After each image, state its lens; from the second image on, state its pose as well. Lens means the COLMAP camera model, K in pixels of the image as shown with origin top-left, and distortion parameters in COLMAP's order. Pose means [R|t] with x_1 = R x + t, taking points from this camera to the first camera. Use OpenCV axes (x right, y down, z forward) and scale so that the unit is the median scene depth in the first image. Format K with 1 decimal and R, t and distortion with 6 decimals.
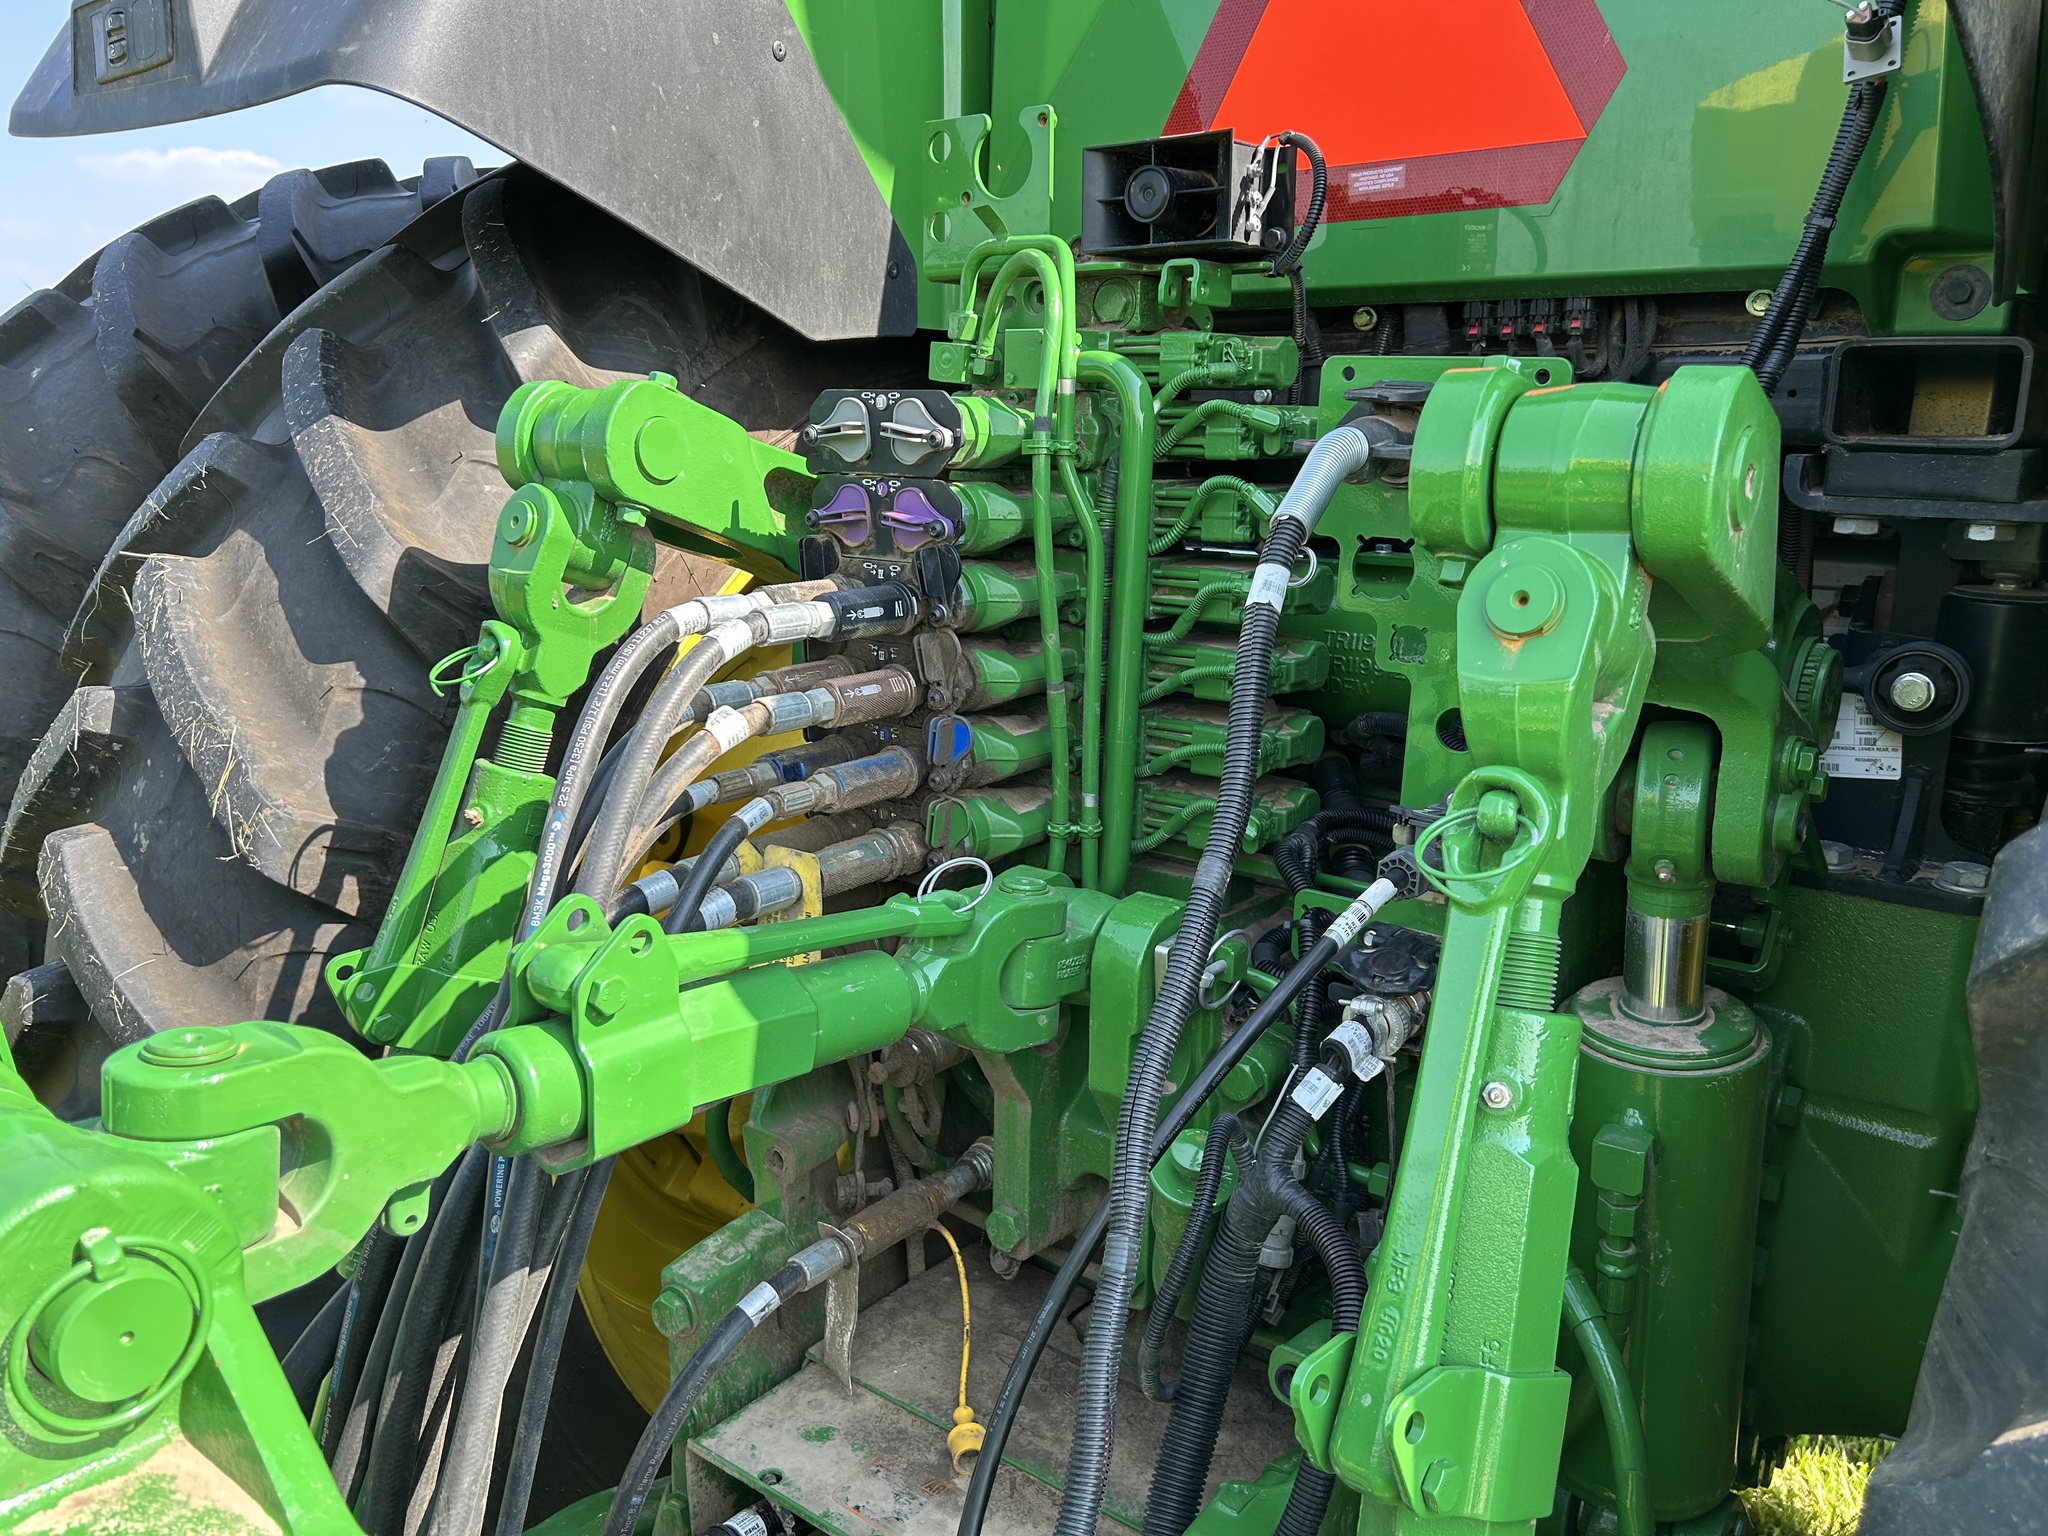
lens RADIAL K [[1545.8, 0, 1011.0], [0, 1545.8, 763.1], [0, 0, 1]] dist [0.071961, -0.087869]
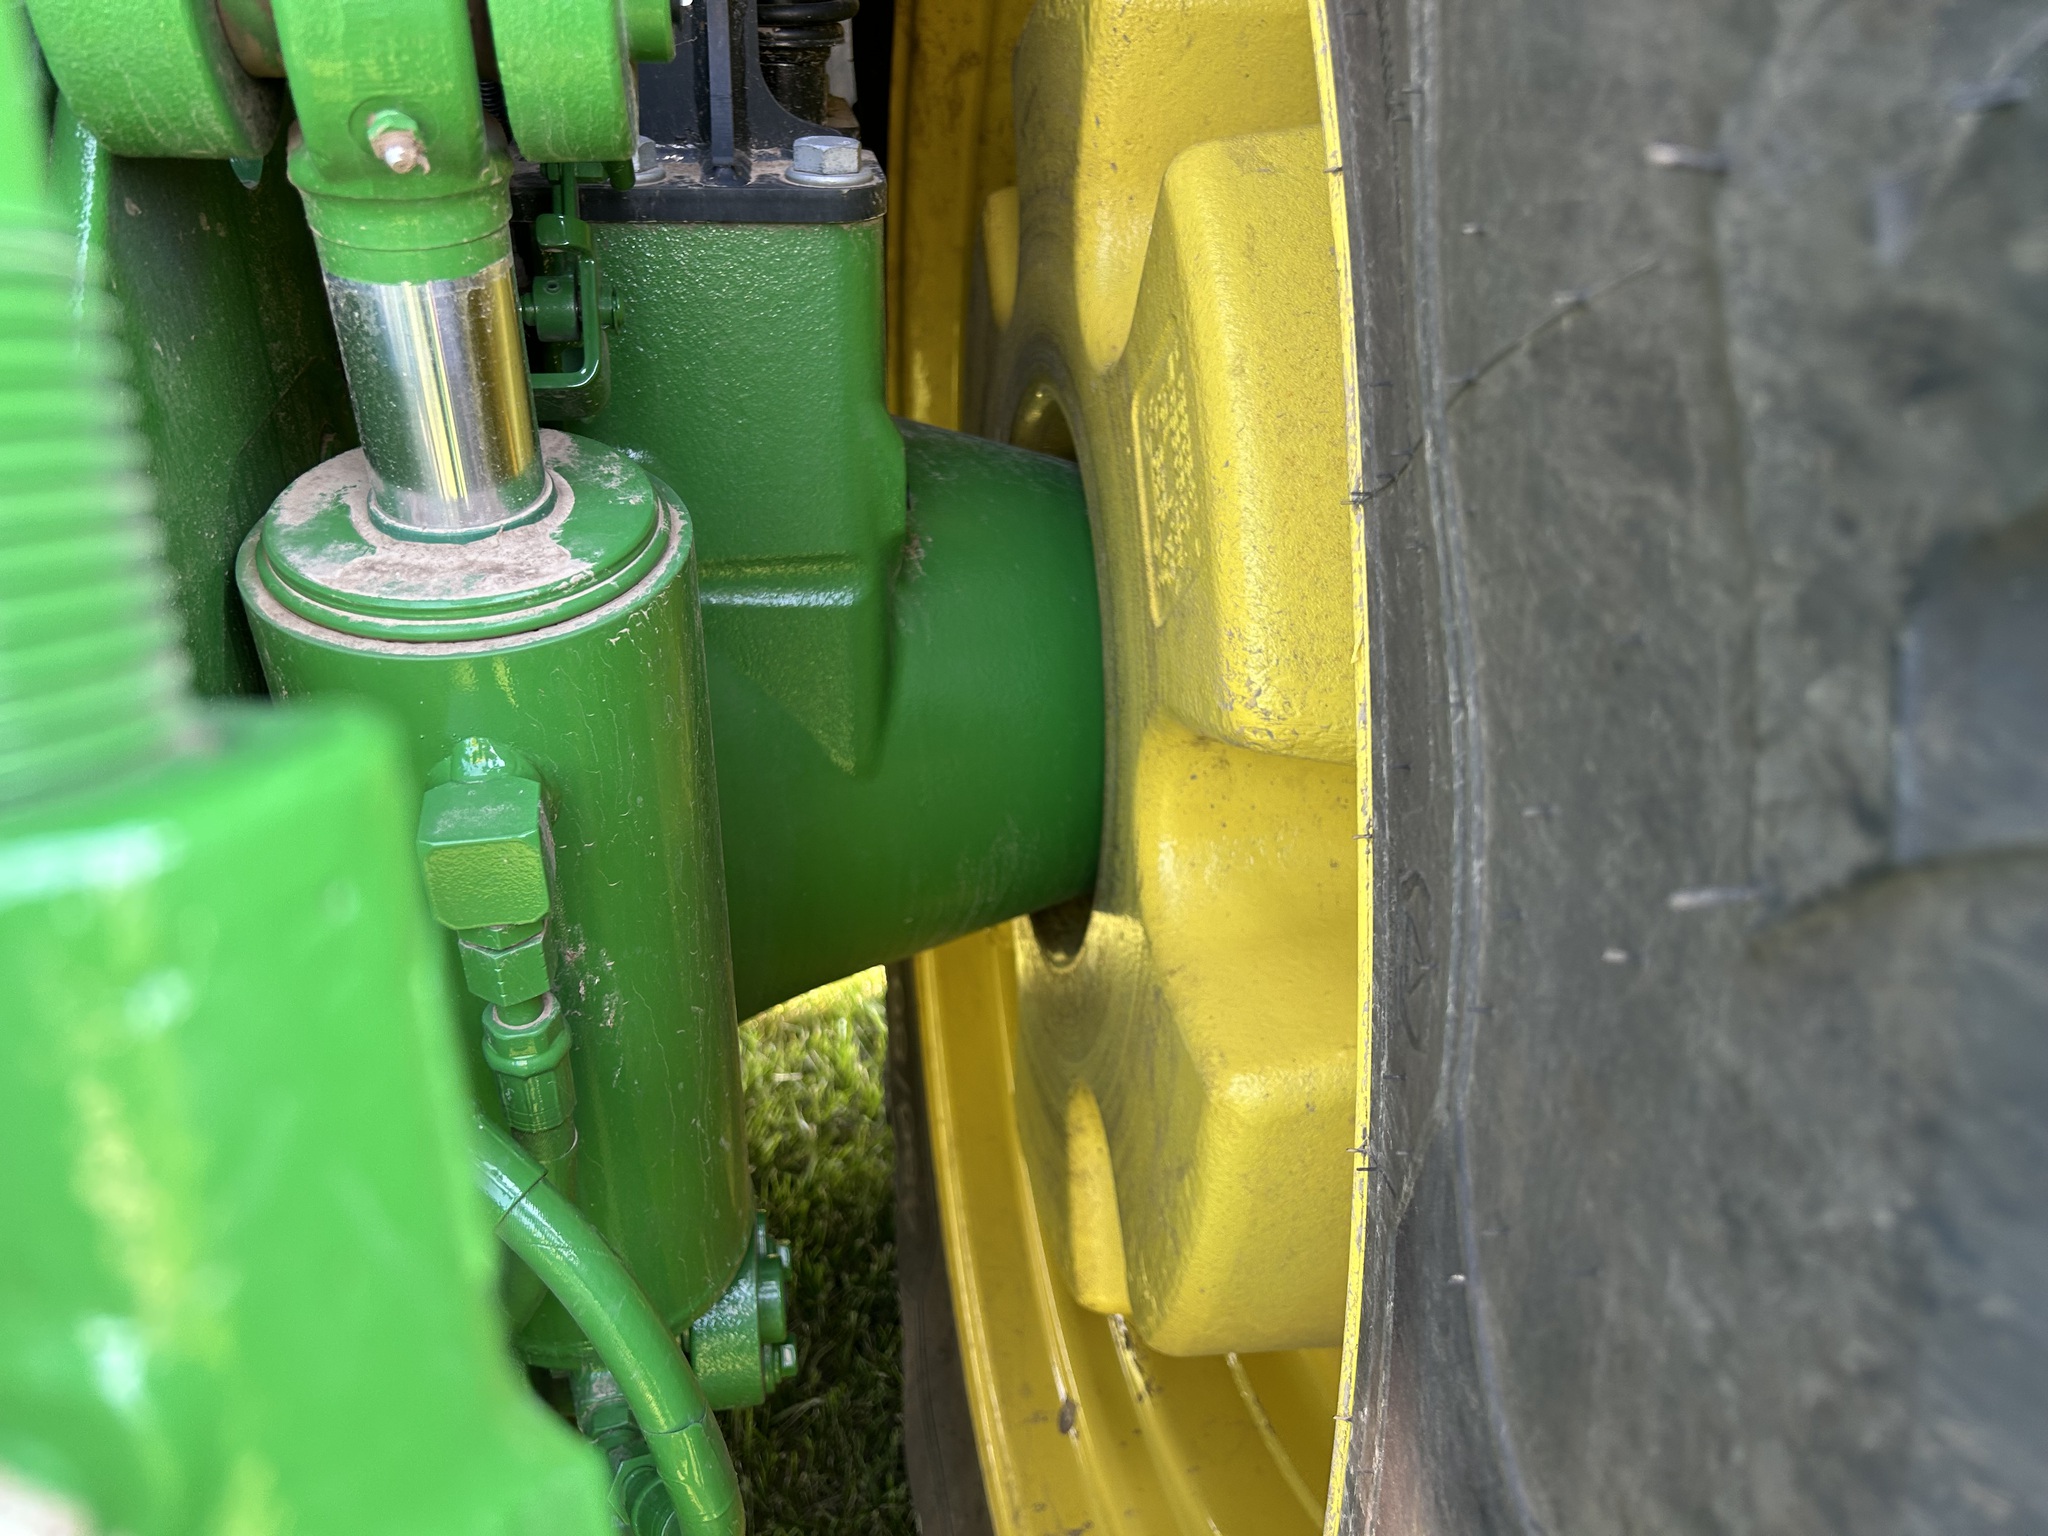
lens RADIAL K [[1545.8, 0, 1019.1], [0, 1545.8, 768.6], [0, 0, 1]] dist [0.071961, -0.087869]
pose [[0.671797, -0.364612, 0.644785, 0.208015], [0.131214, 0.915276, 0.380858, 0.078660], [-0.729021, -0.171255, 0.662722, 0.579572]]
